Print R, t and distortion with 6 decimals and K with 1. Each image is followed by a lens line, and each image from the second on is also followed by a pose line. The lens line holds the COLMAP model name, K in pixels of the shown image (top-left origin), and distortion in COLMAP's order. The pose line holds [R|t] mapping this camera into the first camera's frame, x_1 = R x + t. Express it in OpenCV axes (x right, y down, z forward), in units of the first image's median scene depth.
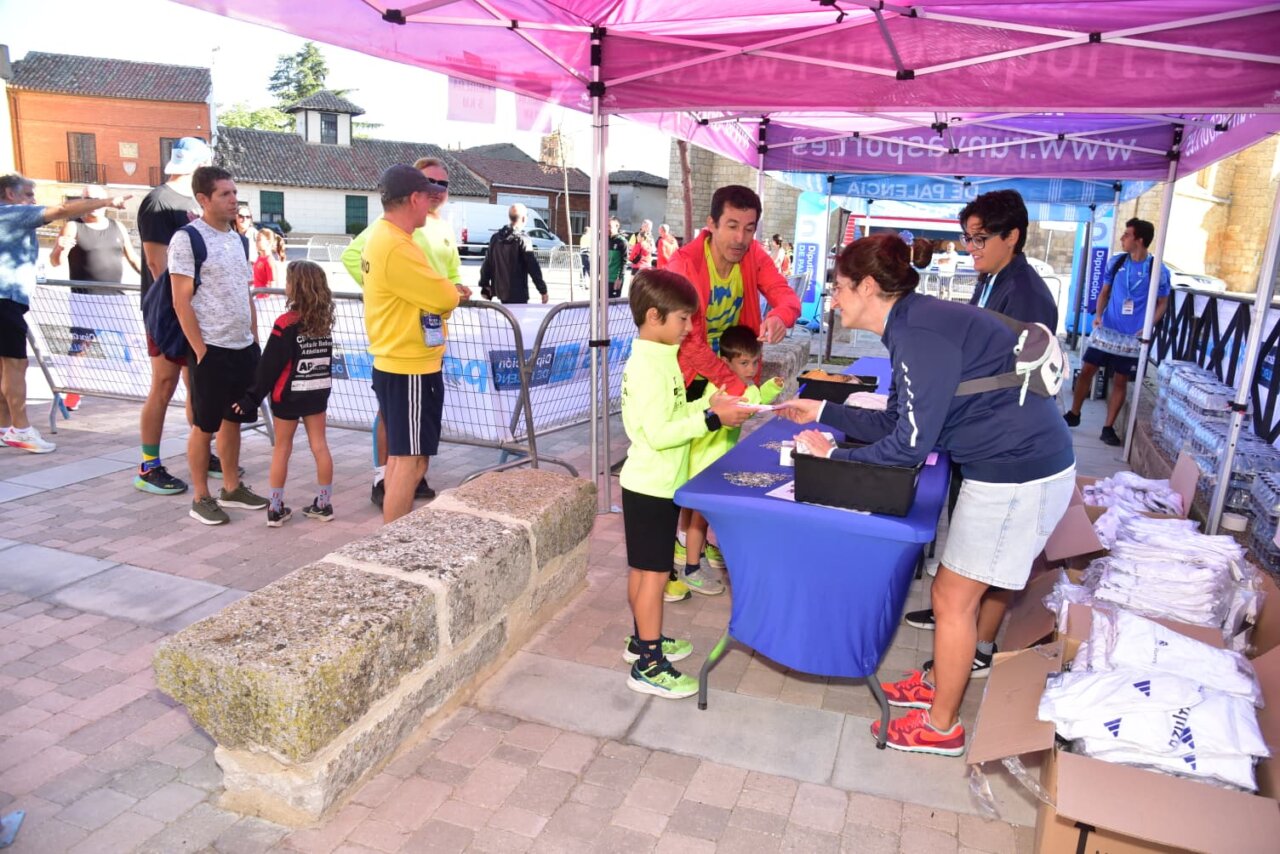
lens RADIAL K [[959.2, 0, 657.8], [0, 959.2, 434.0], [0, 0, 1]] dist [-0.098317, 0.096441]
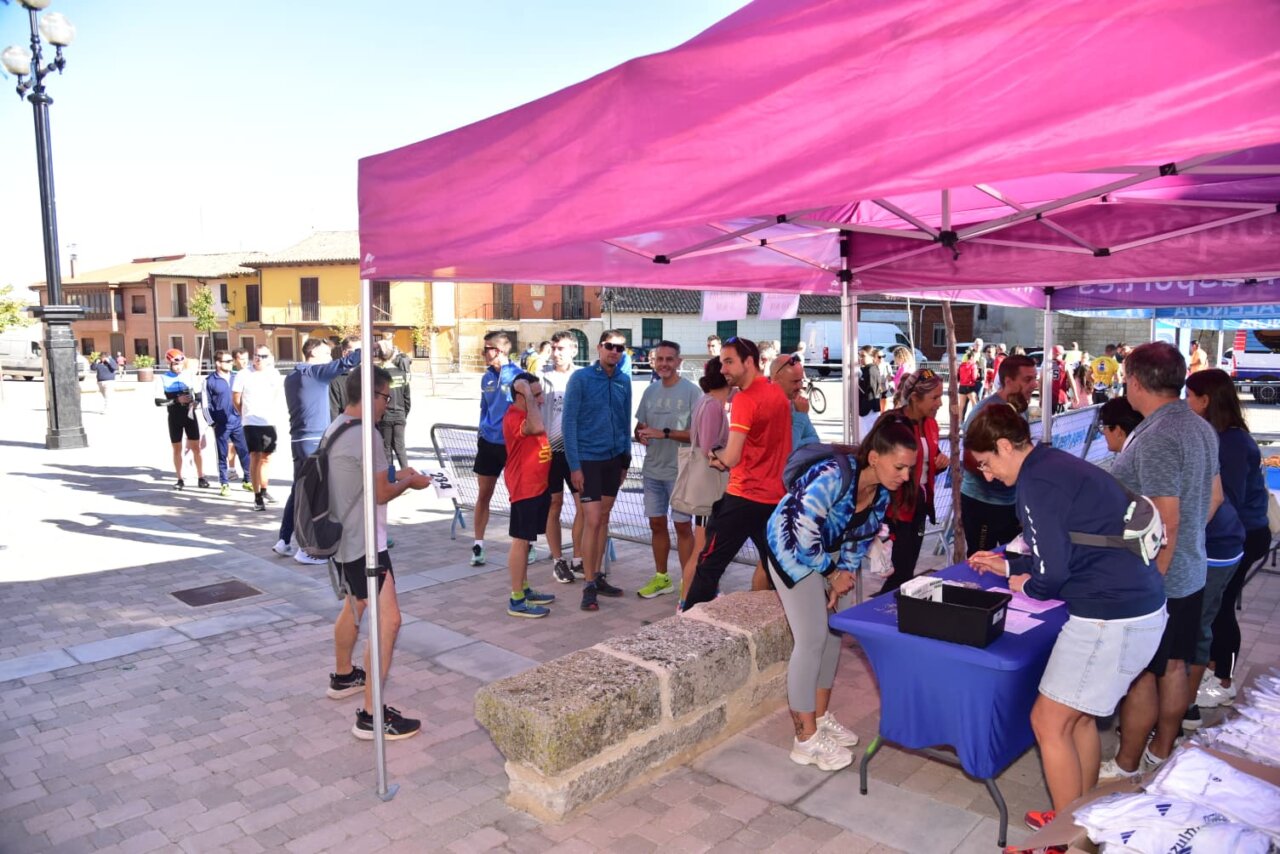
lens RADIAL K [[938.0, 0, 638.3], [0, 938.0, 423.3], [0, 0, 1]] dist [-0.000821, -0.059715]
pose [[0.921577, -0.003612, -0.388178, 0.271966], [-0.046187, 0.991834, -0.118881, -0.039771], [0.385438, 0.127487, 0.913884, -0.329494]]
